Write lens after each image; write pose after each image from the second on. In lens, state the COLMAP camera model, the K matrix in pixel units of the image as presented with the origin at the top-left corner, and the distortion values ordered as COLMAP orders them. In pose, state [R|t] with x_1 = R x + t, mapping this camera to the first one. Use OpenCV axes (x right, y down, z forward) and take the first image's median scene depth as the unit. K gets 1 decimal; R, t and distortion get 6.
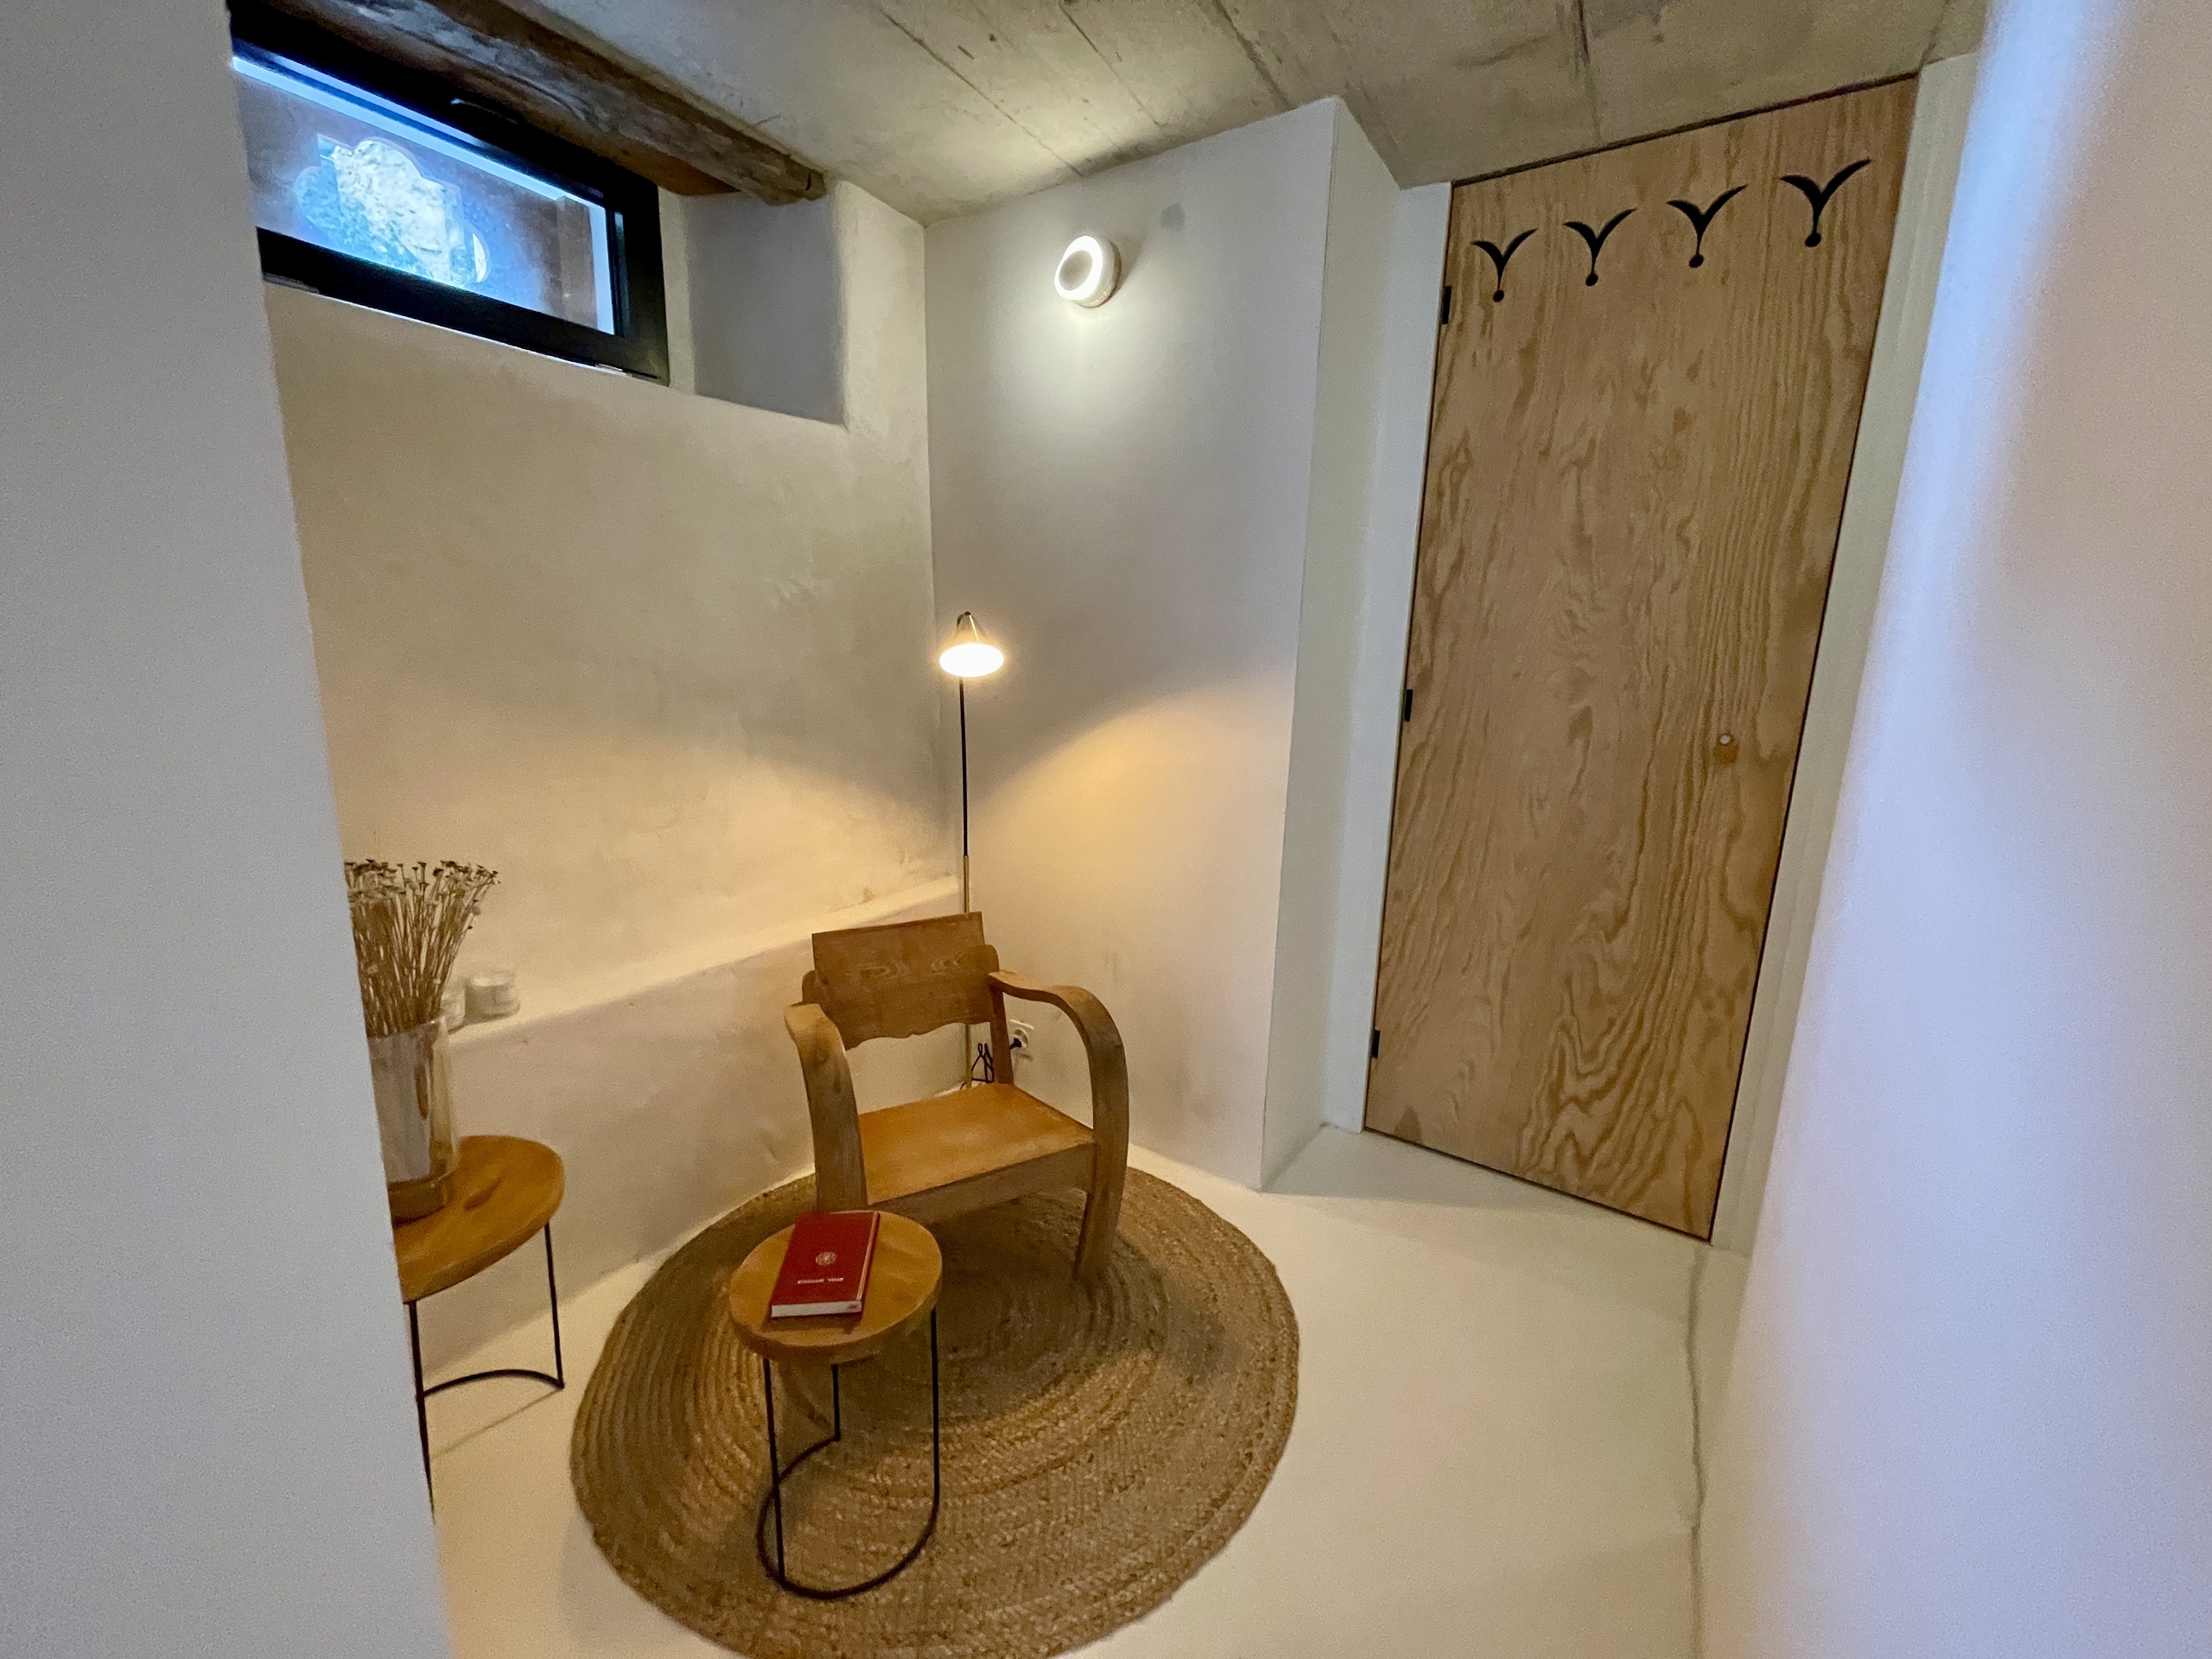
lens RADIAL K [[886.7, 0, 1117.9], [0, 886.7, 826.9], [0, 0, 1]] dist [0.002121, -0.001477]
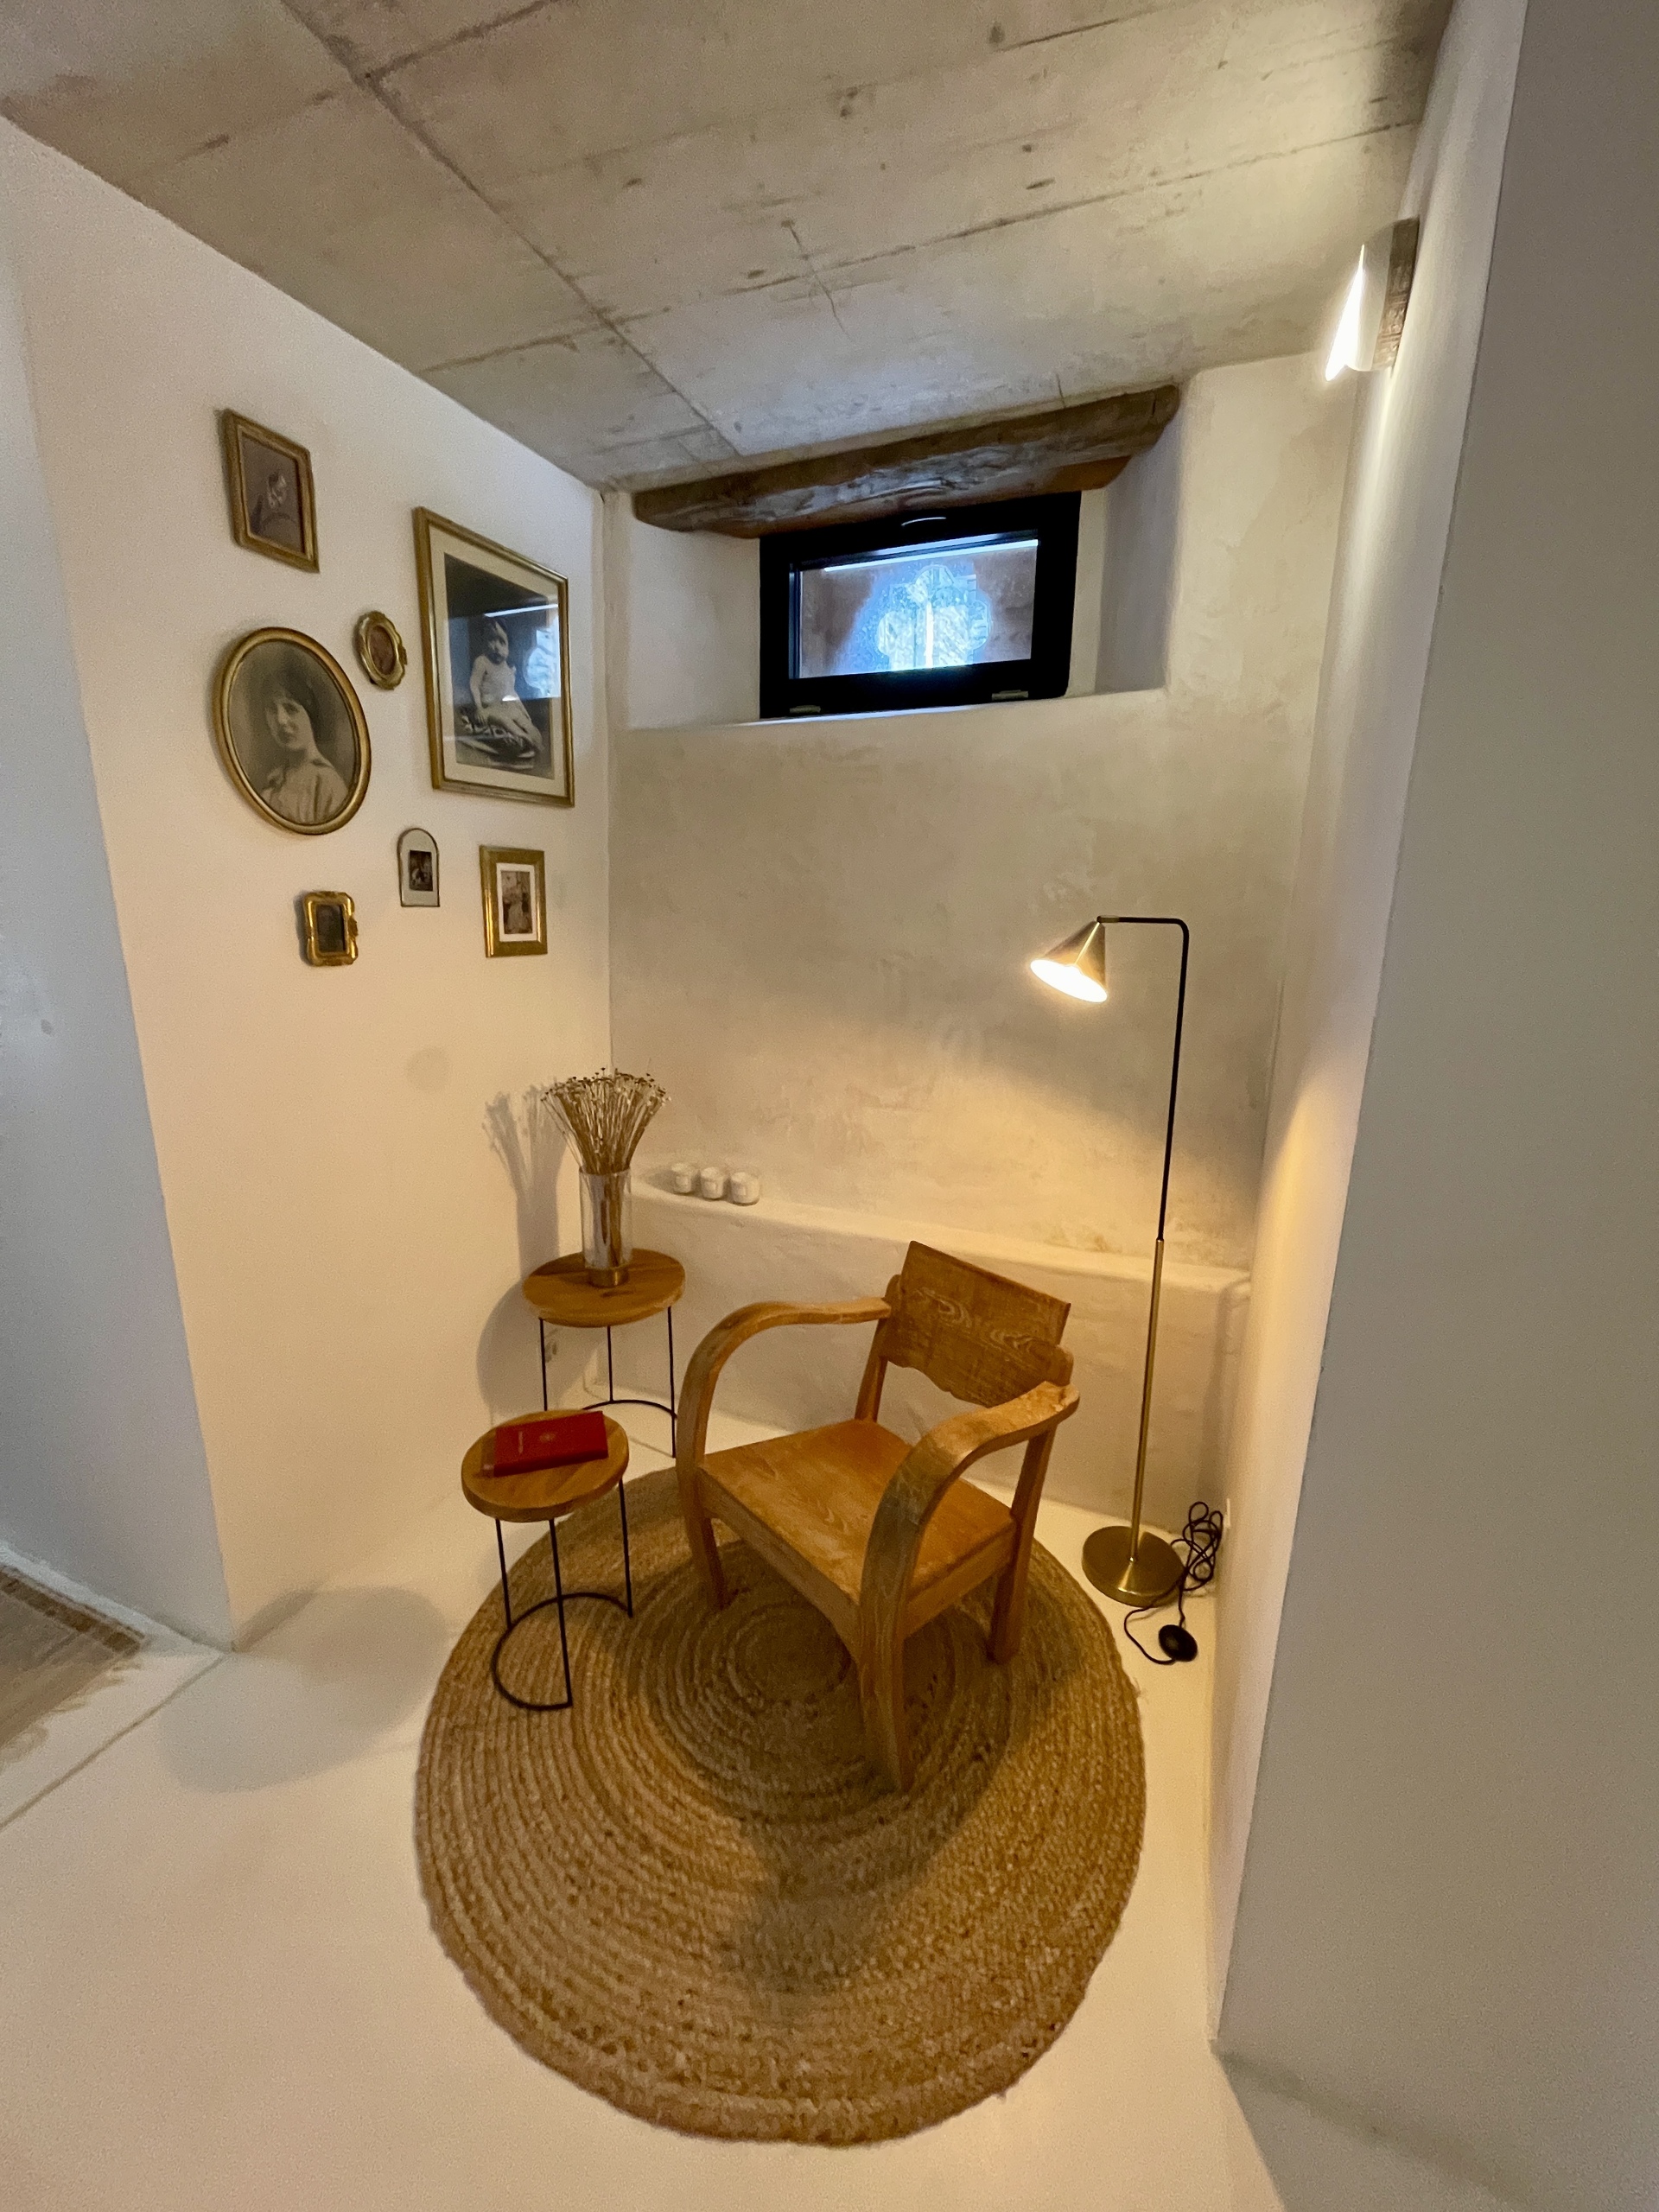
lens RADIAL K [[886.7, 0, 835.4], [0, 886.7, 1098.3], [0, 0, 1]] dist [0.002121, -0.001477]
pose [[0.183992, 0.196497, -0.963087, 0.582600], [-0.196291, 0.967423, 0.159882, -0.181671], [0.963129, 0.159628, 0.216568, 0.687506]]
